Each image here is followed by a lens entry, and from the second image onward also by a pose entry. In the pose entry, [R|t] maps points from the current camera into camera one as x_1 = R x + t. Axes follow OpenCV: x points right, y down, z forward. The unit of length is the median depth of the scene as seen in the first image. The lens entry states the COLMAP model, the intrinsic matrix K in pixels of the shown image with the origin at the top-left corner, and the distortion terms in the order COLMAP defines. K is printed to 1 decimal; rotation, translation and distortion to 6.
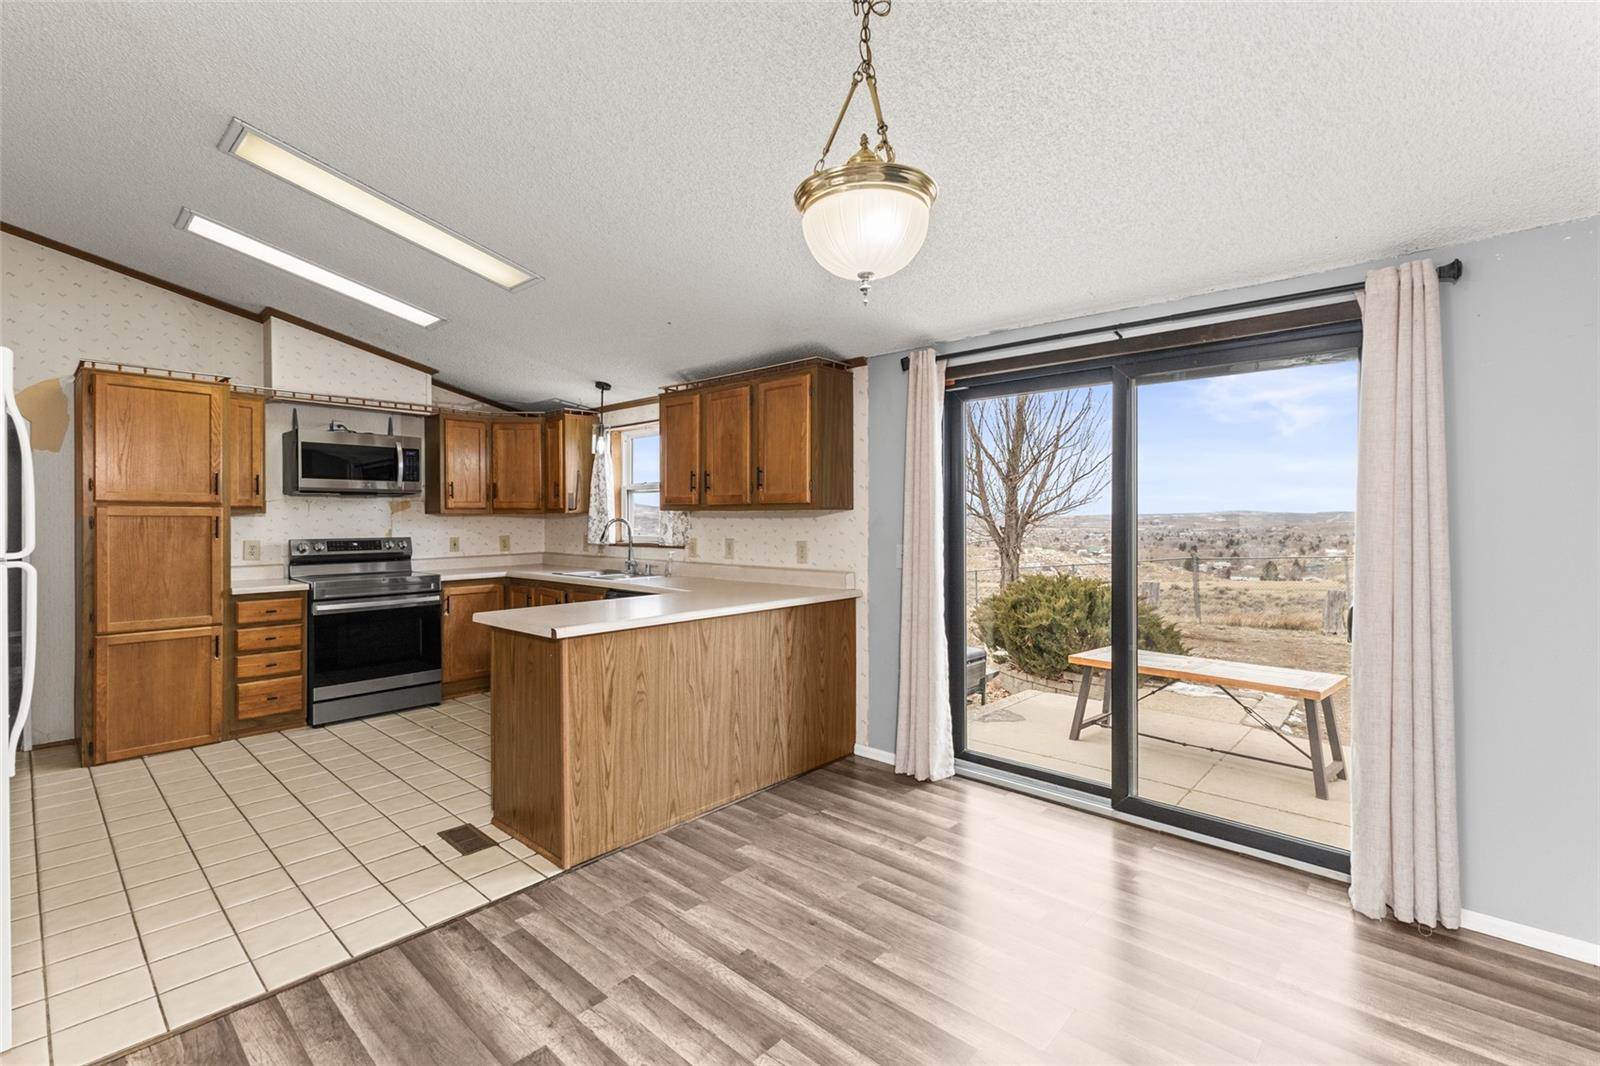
lens RADIAL K [[708.5, 0, 795.4], [0, 708.5, 518.5], [0, 0, 1]] dist [0.011537, -0.001889]
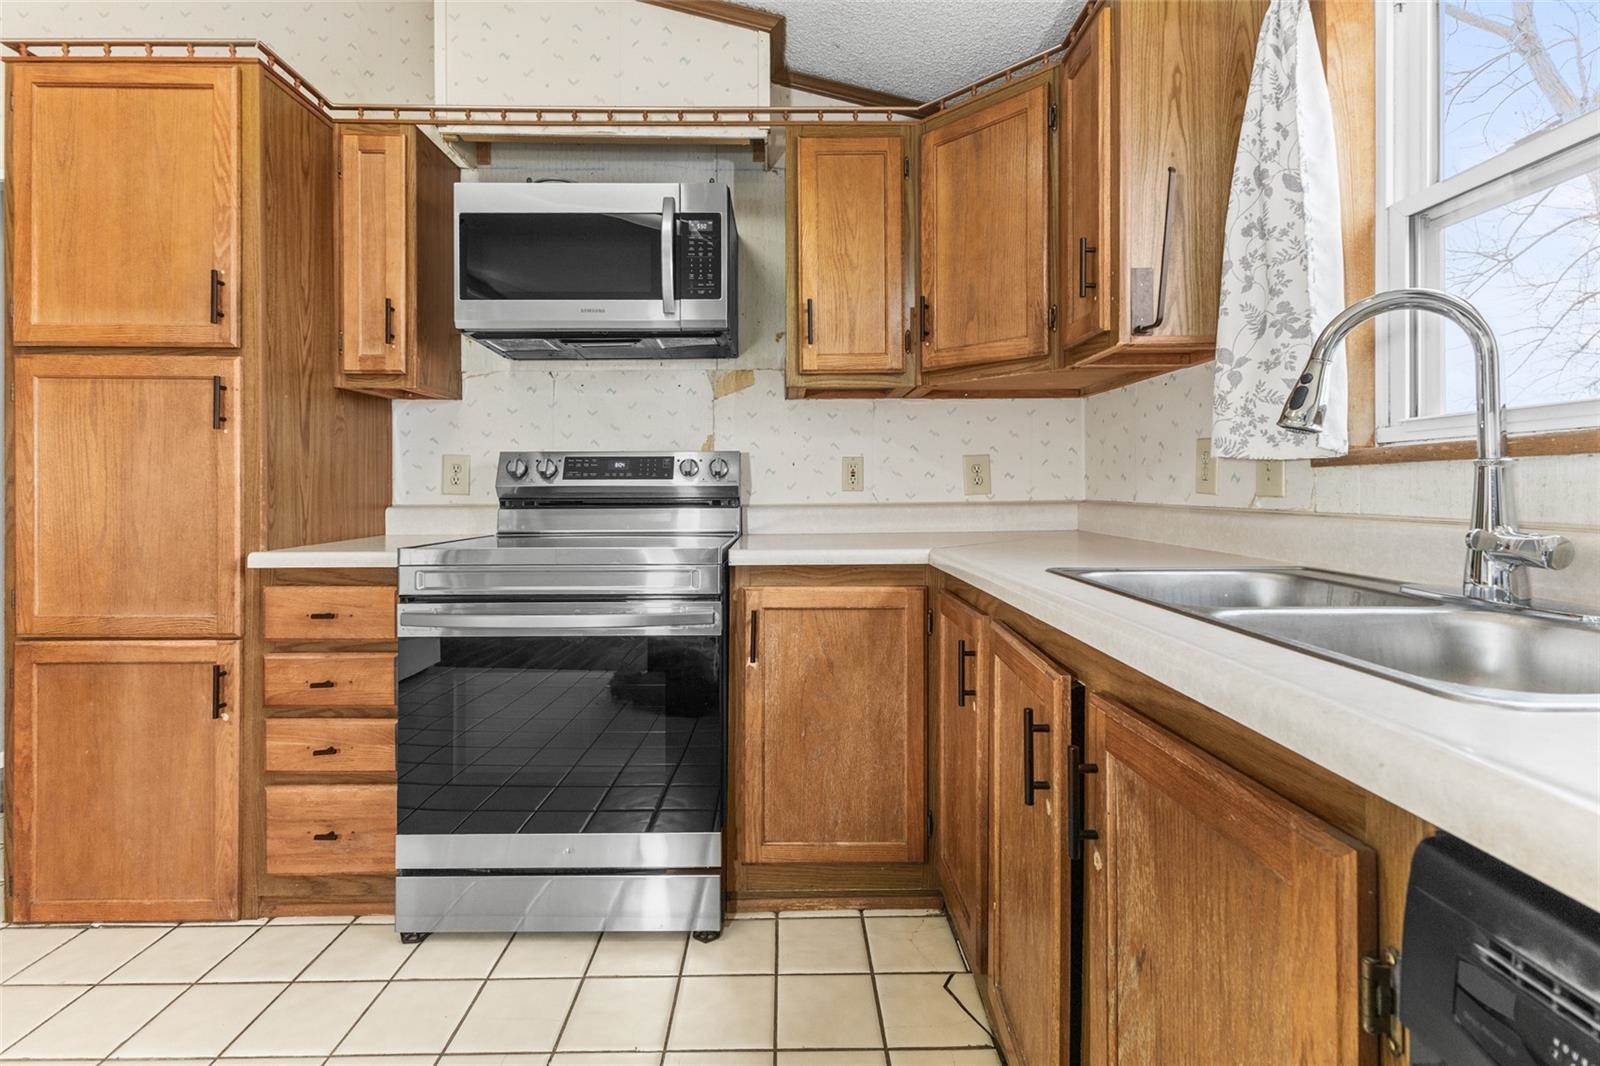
lens RADIAL K [[708.5, 0, 797.1], [0, 708.5, 485.6], [0, 0, 1]] dist [0.011537, -0.001889]
pose [[0.685313, 0.002436, -0.728245, -0.291116], [-0.000232, 0.999995, 0.003127, 0.061129], [0.728249, -0.001974, 0.685310, 0.998271]]
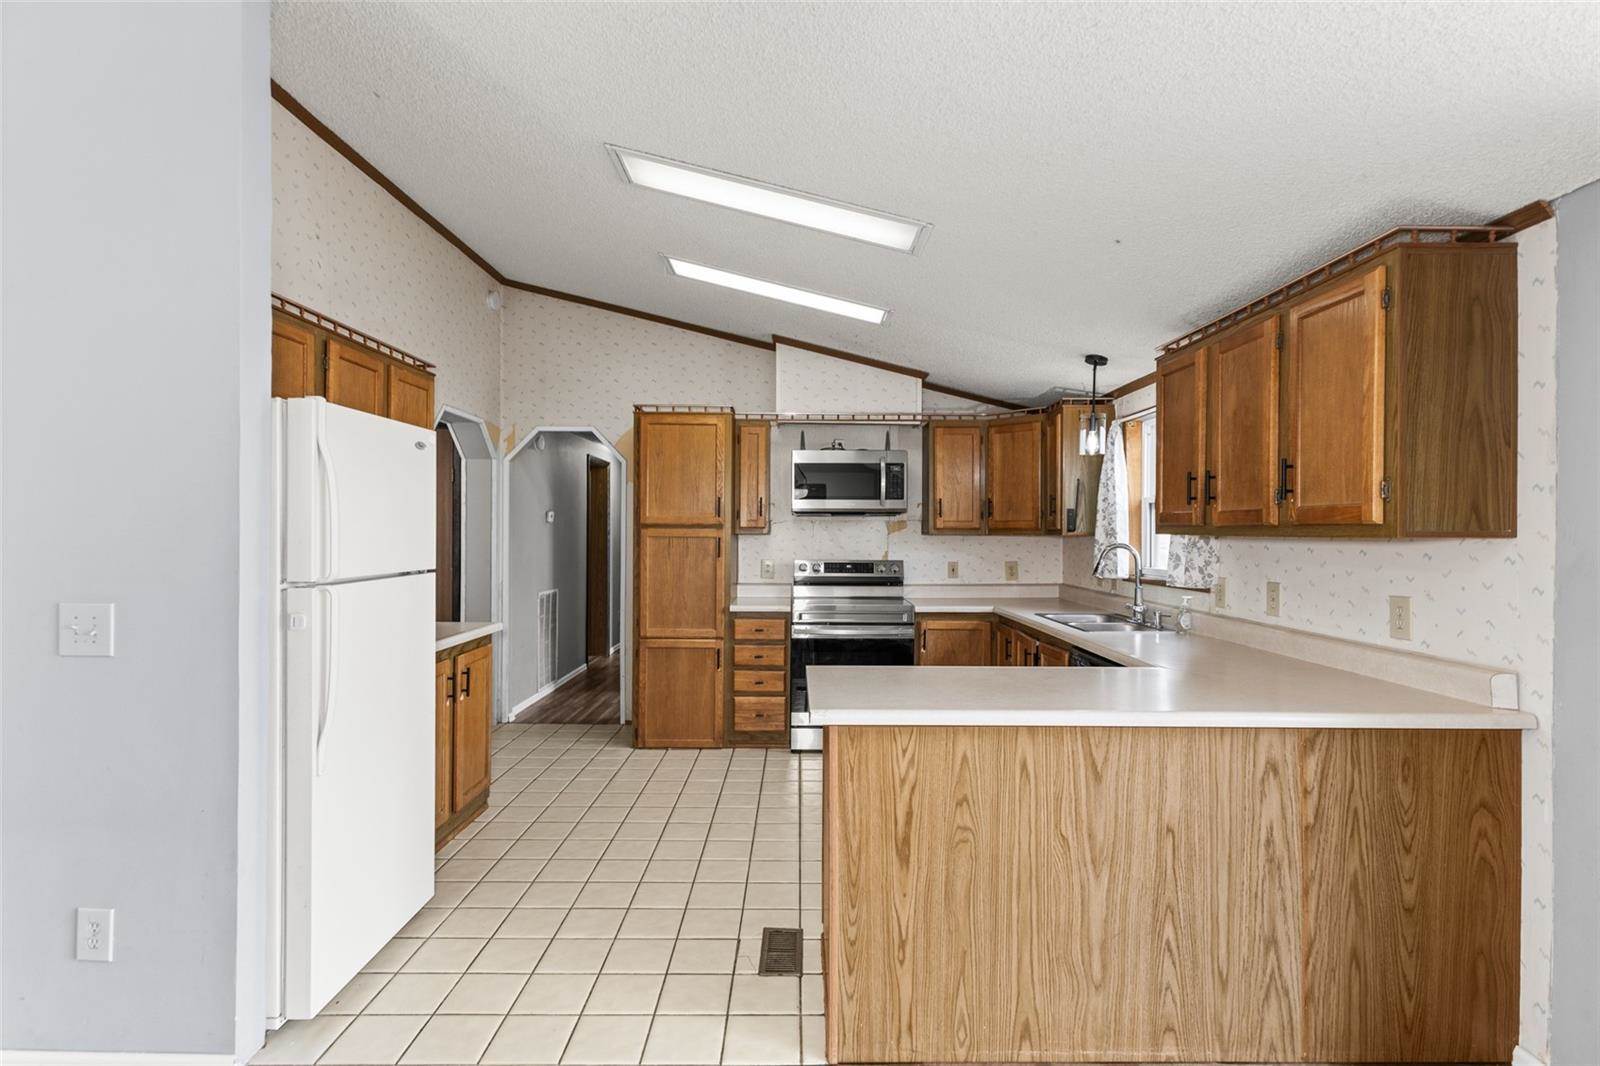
lens RADIAL K [[780.8, 0, 803.1], [0, 780.8, 528.6], [0, 0, 1]] dist [0.013128, -0.002317]
pose [[0.679868, 0.001867, -0.733332, 0.141631], [-0.007350, 0.999964, -0.004268, -0.012666], [0.733297, 0.008291, 0.679858, 0.304656]]
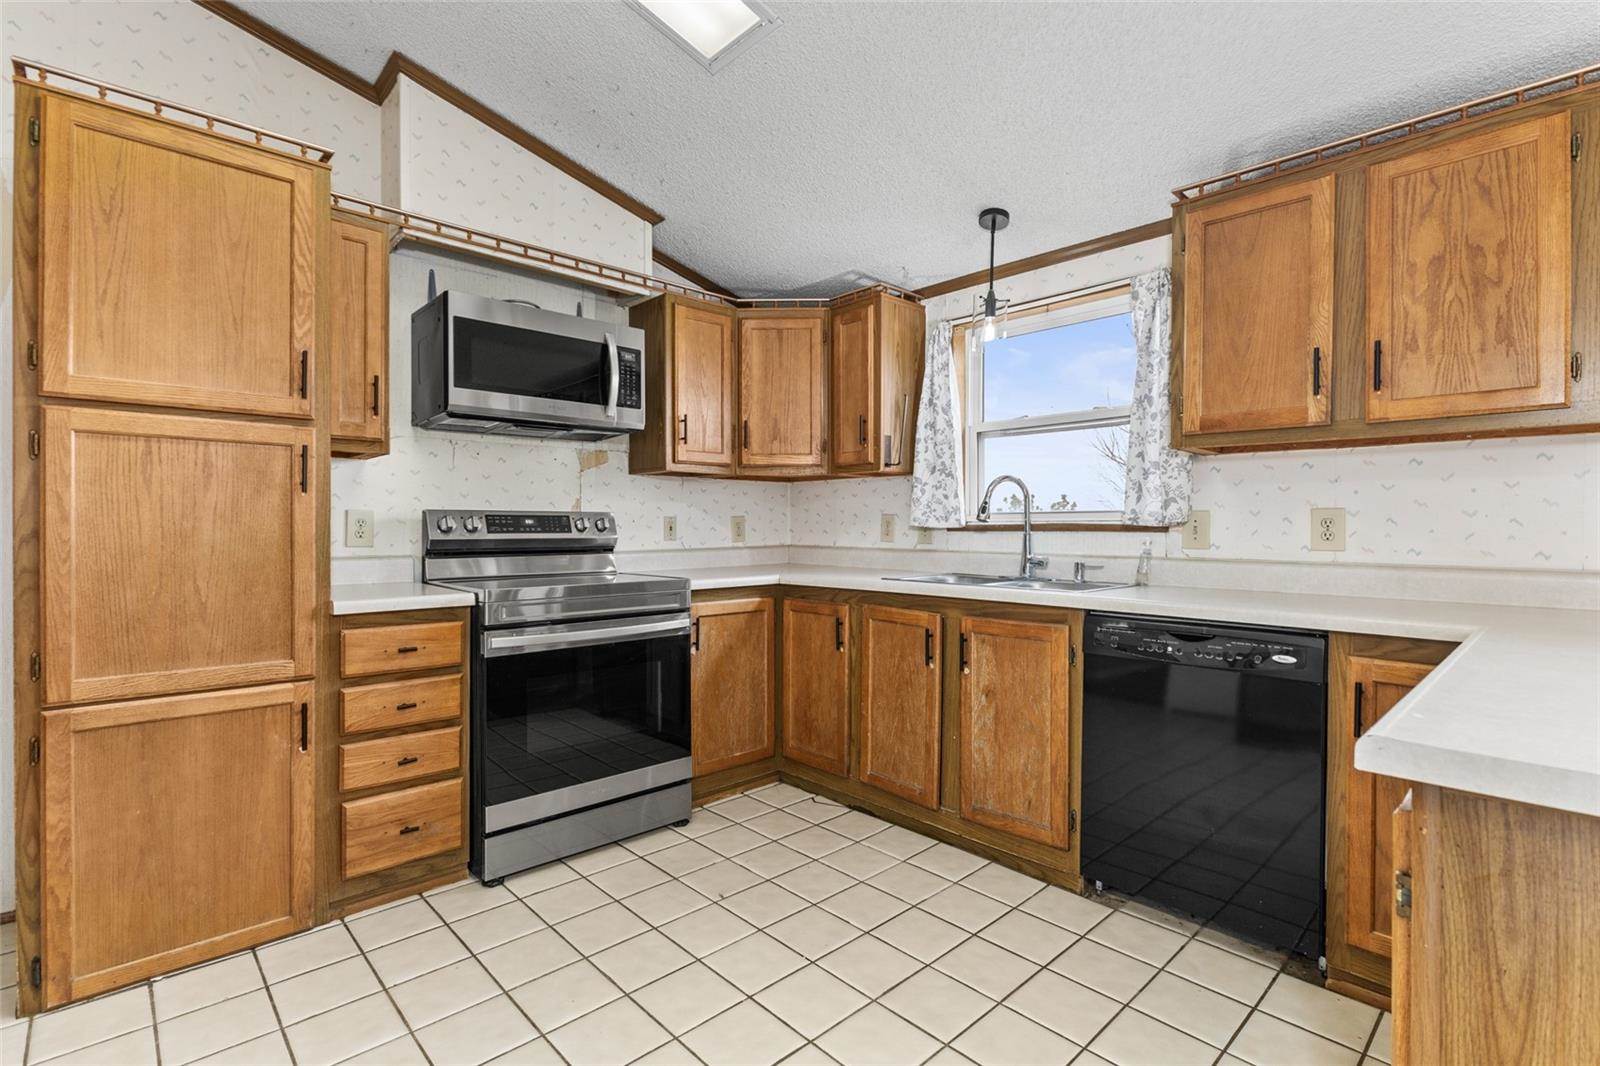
lens RADIAL K [[743.7, 0, 798.1], [0, 743.7, 529.5], [0, 0, 1]] dist [-0.000629, -0.002340]
pose [[0.997407, 0.005925, -0.071725, -0.475029], [-0.005653, 0.999976, 0.003996, 0.049654], [0.071747, -0.003580, 0.997416, 0.563610]]
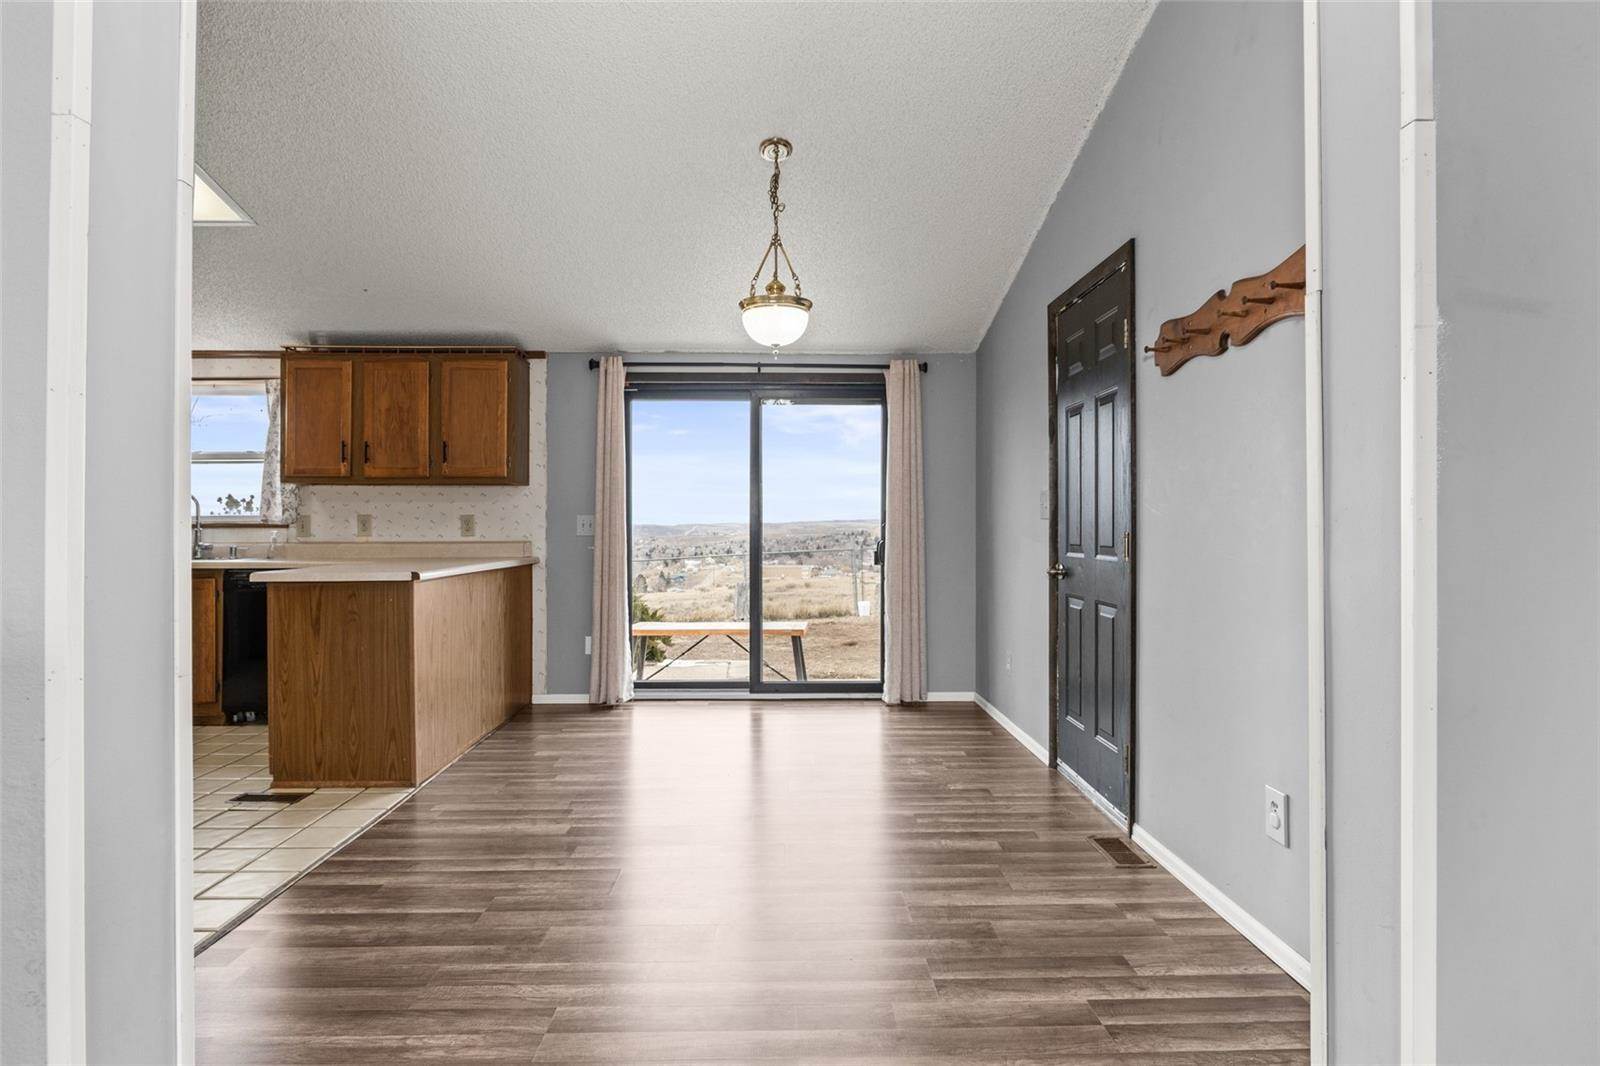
lens RADIAL K [[871.2, 0, 786.2], [0, 871.2, 521.5], [0, 0, 1]] dist [-0.009983, 0.001172]
pose [[0.726740, 0.006452, 0.686883, -0.560343], [0.001413, 0.999940, -0.010887, 0.058918], [-0.686912, 0.008882, 0.726687, -0.268727]]
